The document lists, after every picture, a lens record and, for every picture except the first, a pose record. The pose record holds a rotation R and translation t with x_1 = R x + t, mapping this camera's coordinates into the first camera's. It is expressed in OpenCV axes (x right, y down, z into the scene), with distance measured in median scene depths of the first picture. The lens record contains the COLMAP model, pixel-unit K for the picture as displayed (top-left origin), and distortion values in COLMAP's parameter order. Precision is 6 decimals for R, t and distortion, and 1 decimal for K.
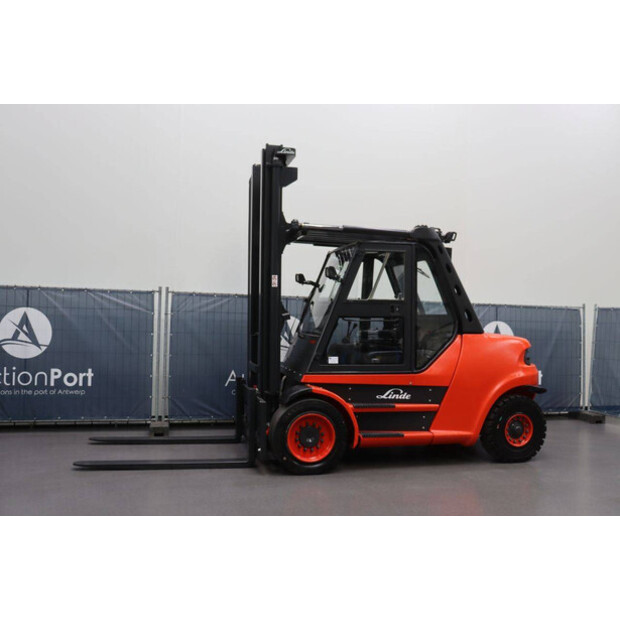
lens RADIAL K [[574.5, 0, 310.0], [0, 574.5, 310.0], [0, 0, 1]] dist [-0.093099, -0.001357]
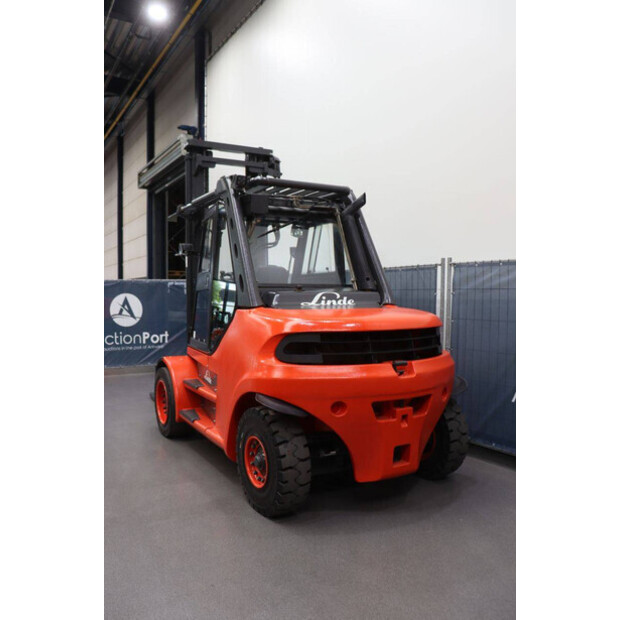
lens RADIAL K [[530.7, 0, 310.0], [0, 530.7, 310.0], [0, 0, 1]] dist [-0.127623, 0.017289]
pose [[0.271634, -0.001125, -0.962400, 0.842965], [0.021557, 0.999756, 0.004916, 0.037078], [0.962159, -0.022082, 0.271592, 0.801240]]
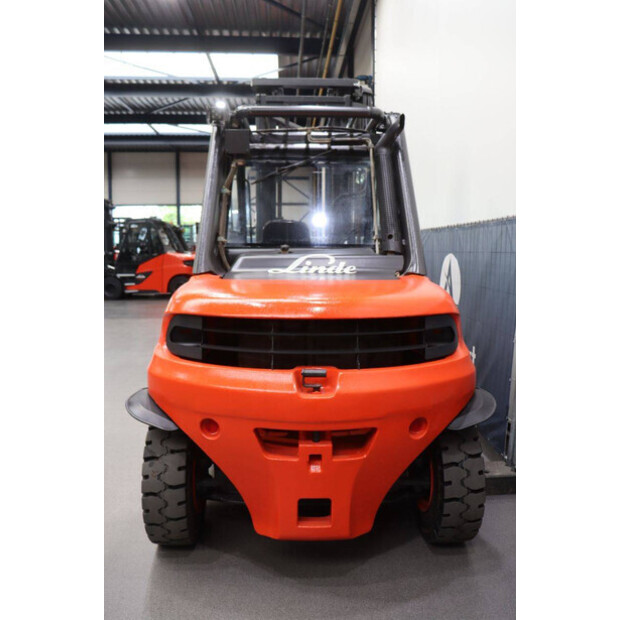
lens RADIAL K [[503.4, 0, 310.0], [0, 503.4, 310.0], [0, 0, 1]] dist [-0.150992, 0.115388]
pose [[-0.216706, 0.083240, -0.972682, 0.667433], [-0.000615, 0.996346, 0.085403, 0.029509], [0.976237, 0.019106, -0.215863, 1.084597]]
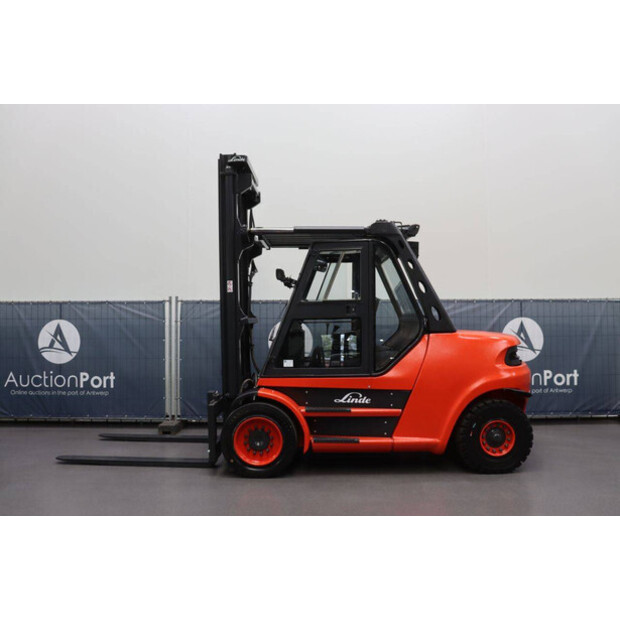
lens RADIAL K [[530.7, 0, 310.0], [0, 530.7, 310.0], [0, 0, 1]] dist [-0.127623, 0.017289]
pose [[0.964712, -0.037400, -0.260639, 0.269912], [0.035662, 0.999299, -0.011395, 0.006082], [0.260883, 0.001698, 0.965369, 0.108829]]
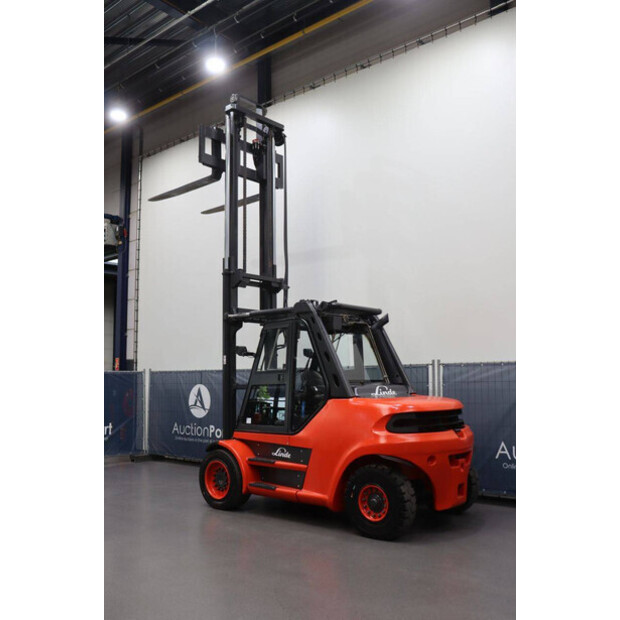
lens RADIAL K [[600.6, 0, 310.0], [0, 600.6, 310.0], [0, 0, 1]] dist [-0.139655, 0.212920]
pose [[0.570020, -0.130478, -0.811205, 1.009418], [0.034660, 0.990250, -0.134922, 0.024707], [0.820900, 0.048792, 0.568984, 0.310043]]
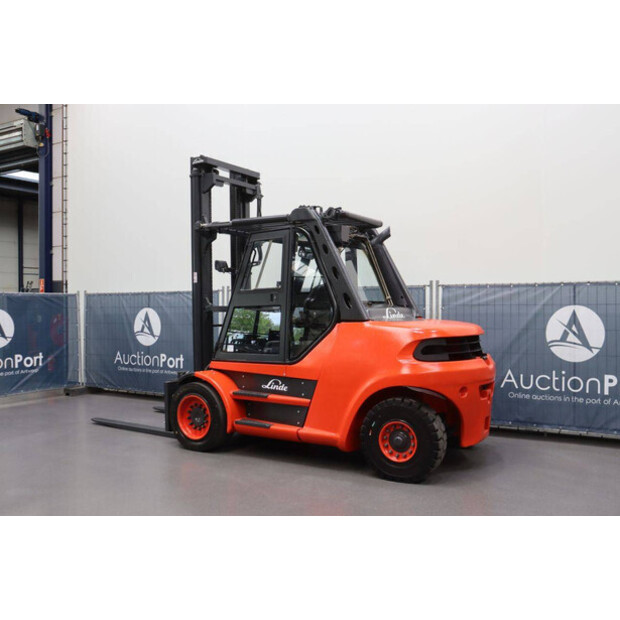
lens RADIAL K [[600.6, 0, 310.0], [0, 600.6, 310.0], [0, 0, 1]] dist [-0.139655, 0.212920]
pose [[0.689152, -0.029831, -0.724002, 0.799034], [0.032744, 0.999414, -0.010010, 0.027526], [0.723876, -0.016808, 0.689725, 0.294533]]
